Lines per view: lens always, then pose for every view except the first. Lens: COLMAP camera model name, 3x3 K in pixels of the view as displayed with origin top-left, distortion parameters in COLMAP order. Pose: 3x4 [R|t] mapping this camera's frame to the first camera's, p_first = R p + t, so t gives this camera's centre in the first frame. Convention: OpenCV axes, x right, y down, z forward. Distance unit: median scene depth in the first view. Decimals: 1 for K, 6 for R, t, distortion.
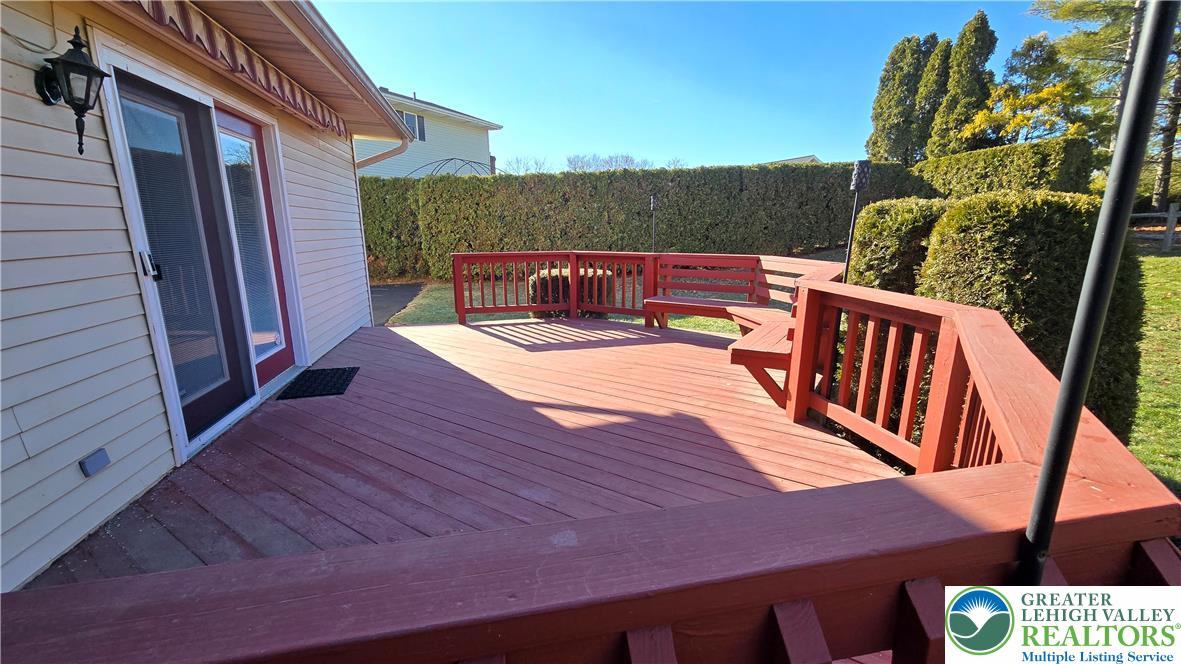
lens RADIAL K [[460.6, 0, 591.1], [0, 460.6, 330.4], [0, 0, 1]] dist [-0.003194, -0.000132]
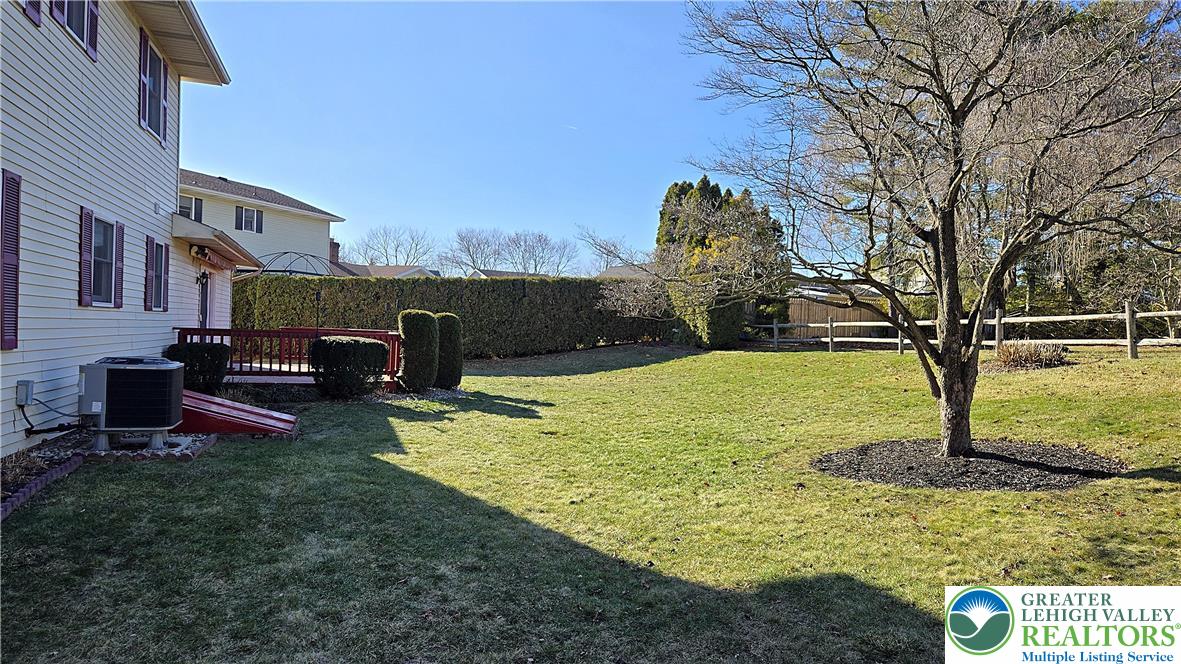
lens RADIAL K [[783.7, 0, 593.3], [0, 783.7, 339.3], [0, 0, 1]] dist [0.050197, 0.000324]
pose [[0.994790, 0.038003, 0.094601, 0.317589], [-0.017237, 0.977263, -0.211328, 0.261047], [-0.100481, 0.208597, 0.972826, -1.083858]]
